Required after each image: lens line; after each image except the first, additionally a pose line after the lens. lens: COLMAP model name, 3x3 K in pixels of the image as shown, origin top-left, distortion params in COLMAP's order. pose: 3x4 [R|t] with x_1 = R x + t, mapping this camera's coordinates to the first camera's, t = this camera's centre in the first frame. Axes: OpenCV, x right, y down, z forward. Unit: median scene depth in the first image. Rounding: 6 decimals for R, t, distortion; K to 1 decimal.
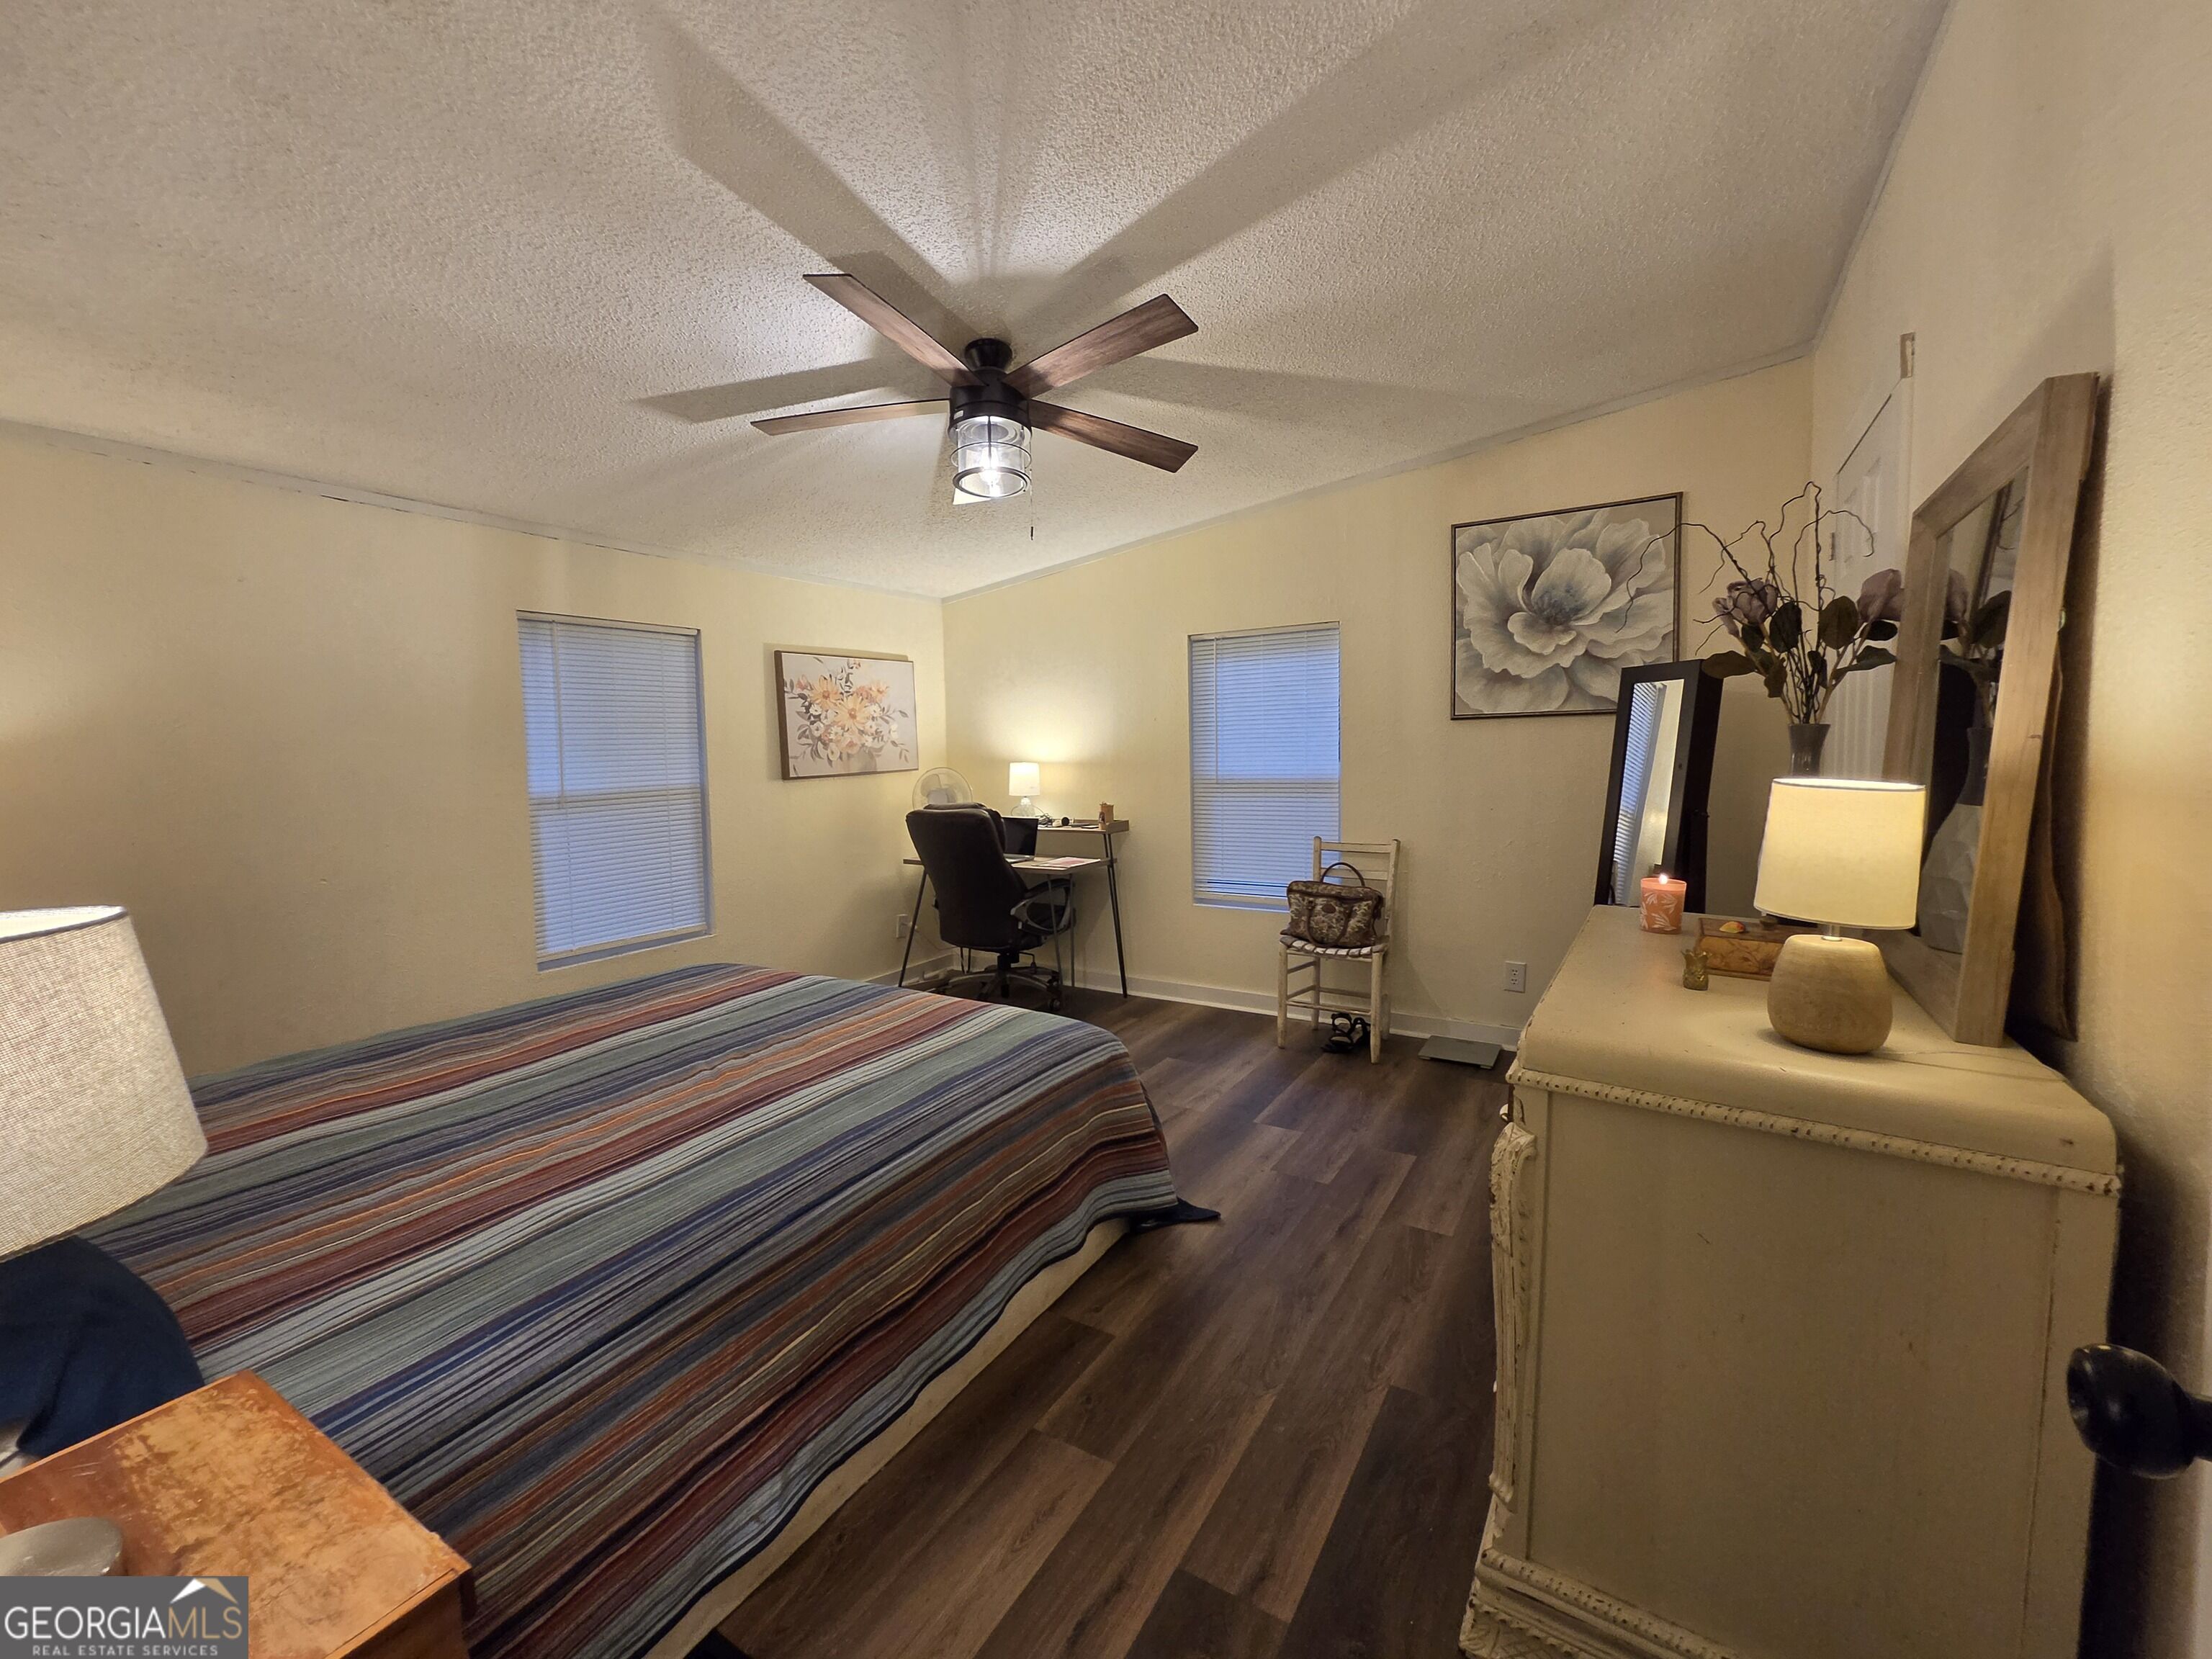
lens RADIAL K [[890.1, 0, 1100.4], [0, 890.1, 807.4], [0, 0, 1]] dist [-0.038187, 0.000107]
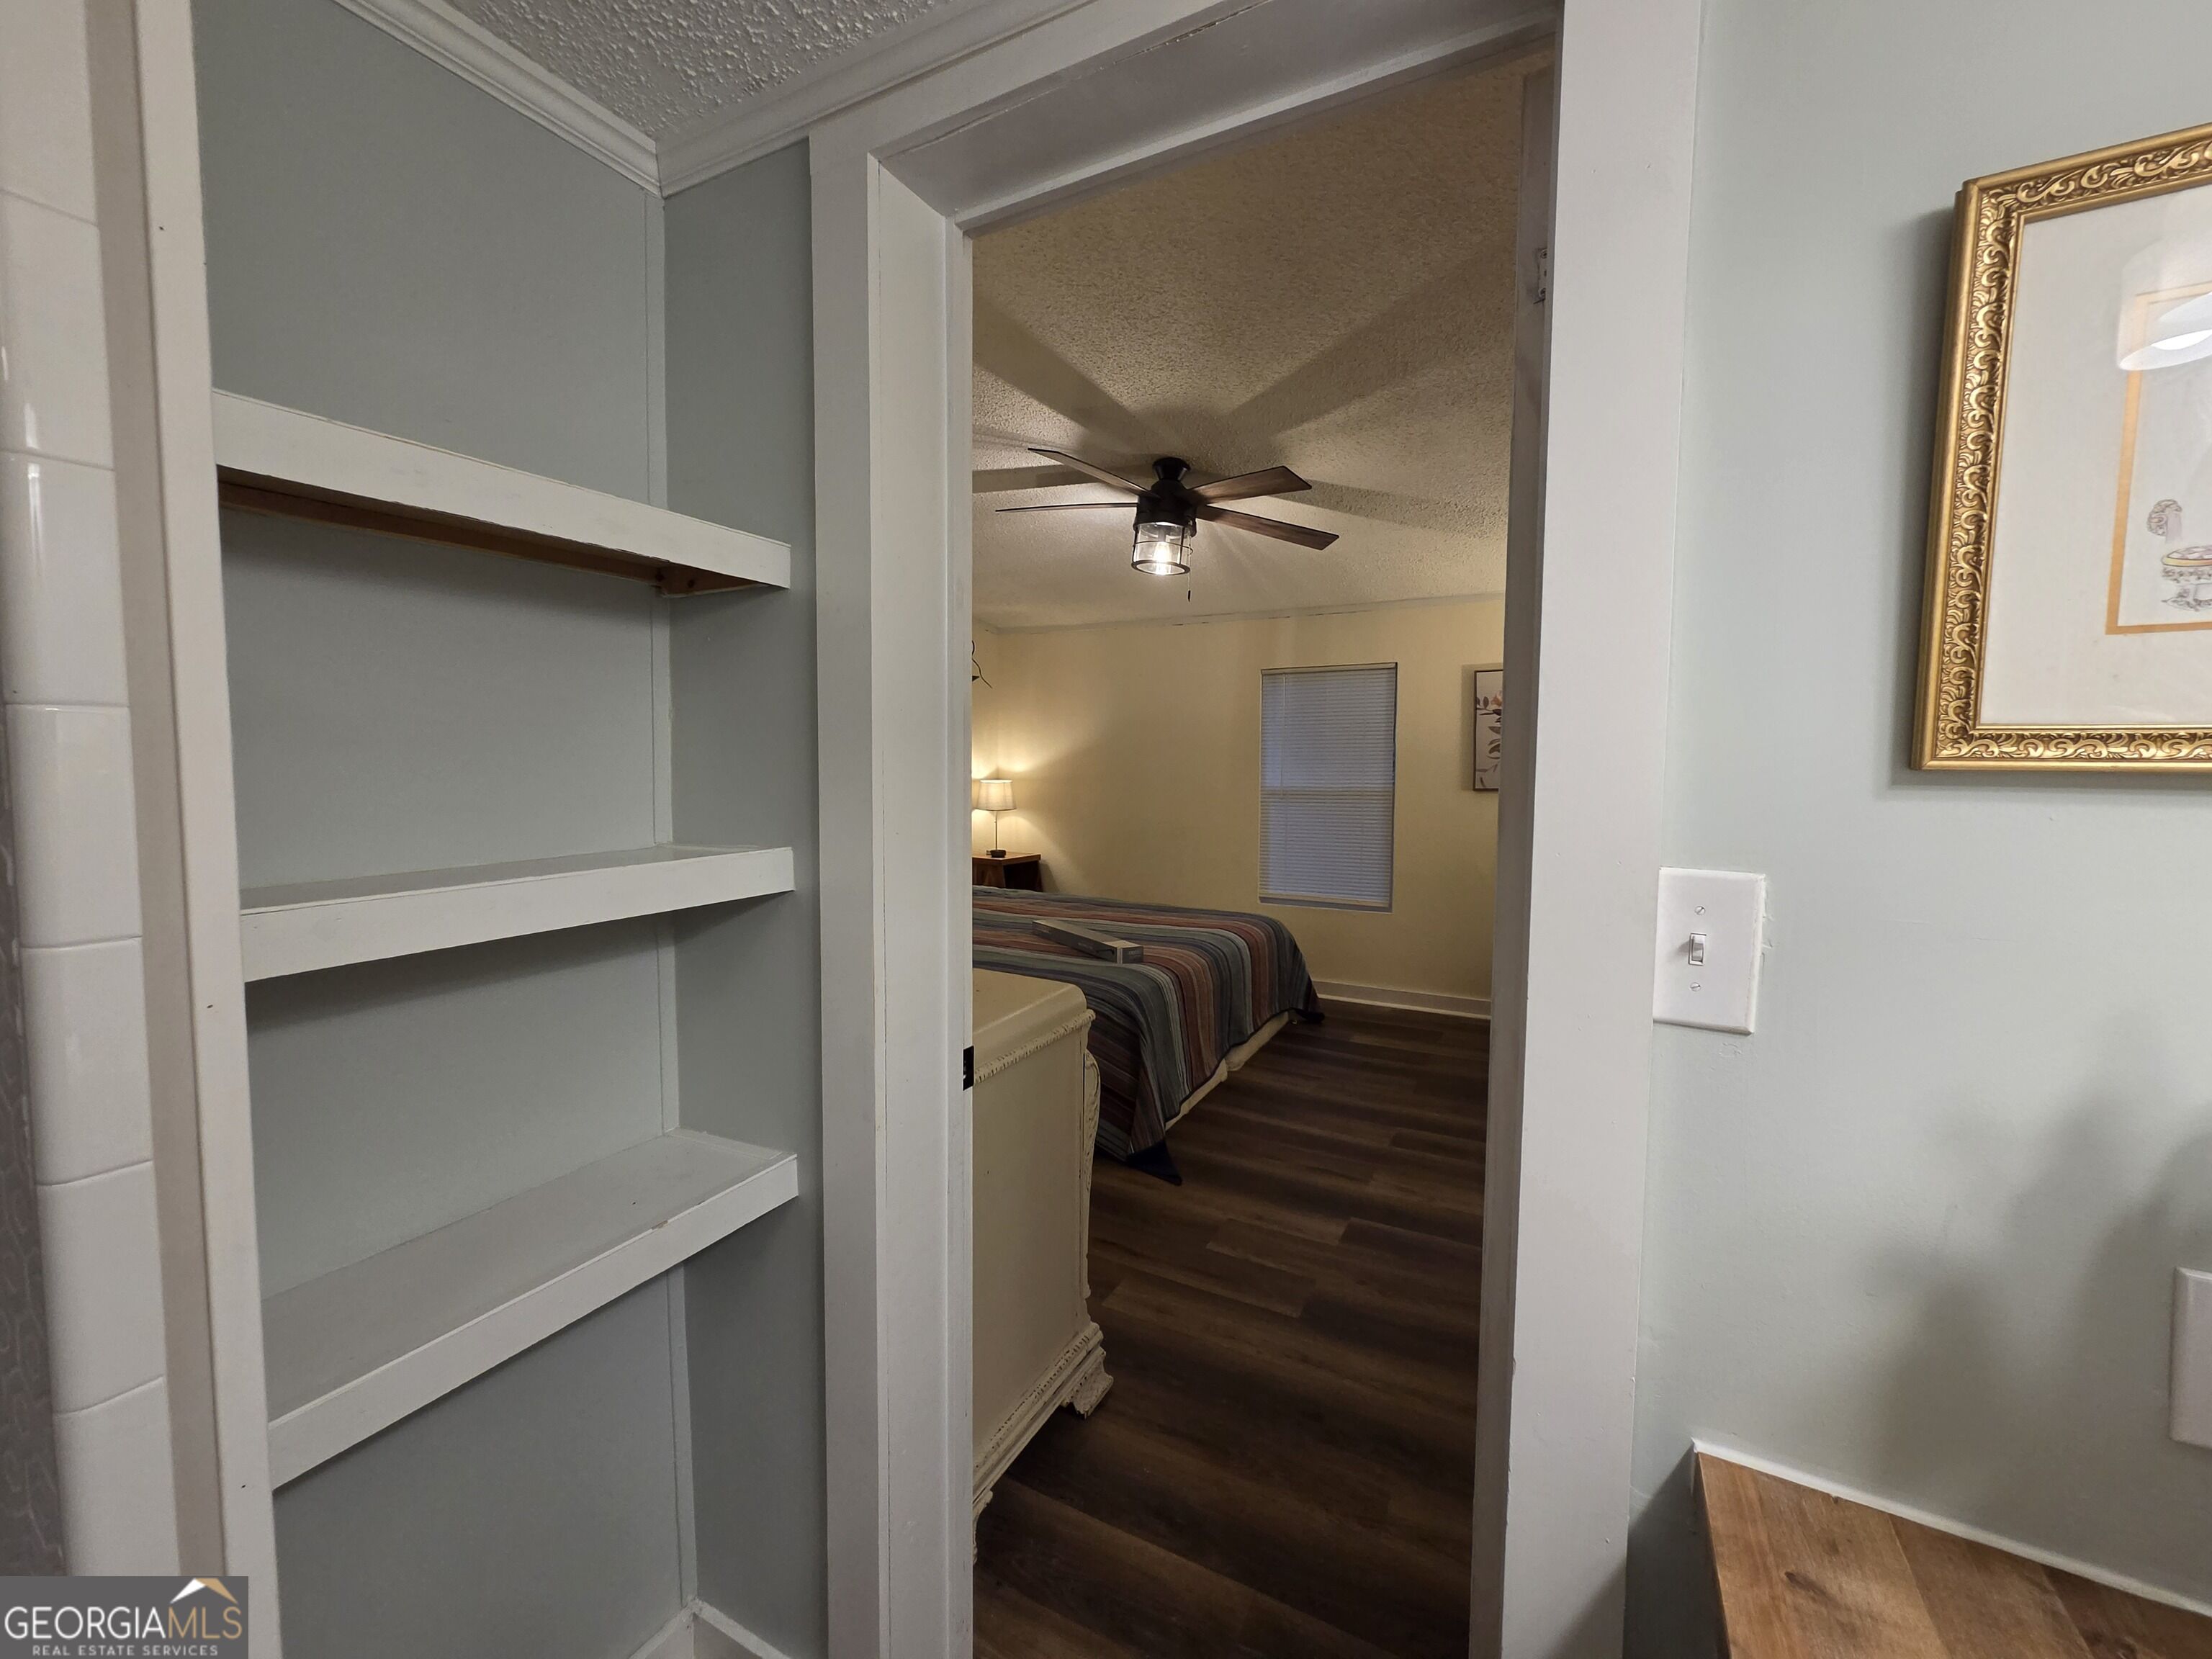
lens RADIAL K [[906.7, 0, 1107.3], [0, 906.7, 815.6], [0, 0, 1]] dist [0.002220, 0.000738]
pose [[0.045817, 0.087677, -0.995095, 0.845497], [-0.066183, 0.994219, 0.084552, -0.075749], [0.996755, 0.061985, 0.051355, 0.586204]]
